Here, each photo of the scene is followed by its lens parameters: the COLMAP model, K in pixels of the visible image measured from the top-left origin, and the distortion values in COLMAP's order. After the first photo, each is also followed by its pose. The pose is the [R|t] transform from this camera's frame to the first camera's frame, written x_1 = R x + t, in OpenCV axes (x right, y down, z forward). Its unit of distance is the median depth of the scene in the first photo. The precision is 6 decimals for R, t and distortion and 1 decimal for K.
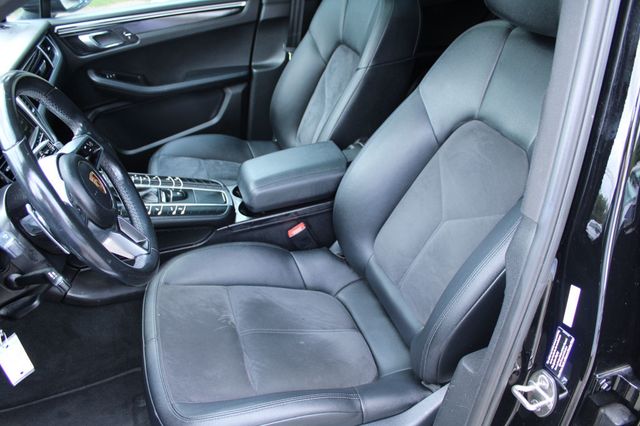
lens RADIAL K [[529.4, 0, 320.0], [0, 529.4, 213.0], [0, 0, 1]] dist [-0.171640, 0.137352]
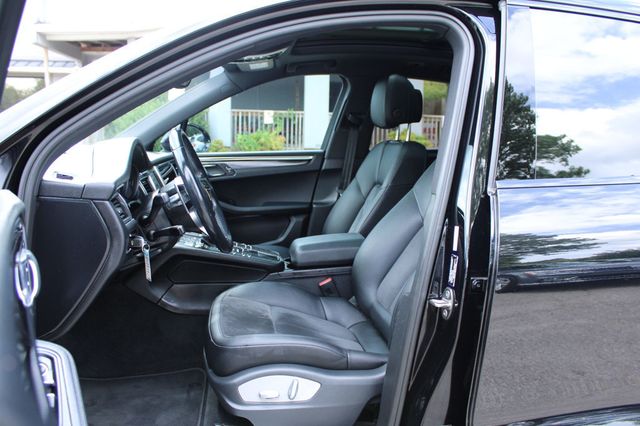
lens RADIAL K [[529.4, 0, 320.0], [0, 529.4, 213.0], [0, 0, 1]] dist [-0.171640, 0.137352]
pose [[0.987205, 0.065964, -0.145170, 0.133987], [-0.118473, 0.912776, -0.390902, 0.415195], [0.106722, 0.403100, 0.908912, -0.358893]]
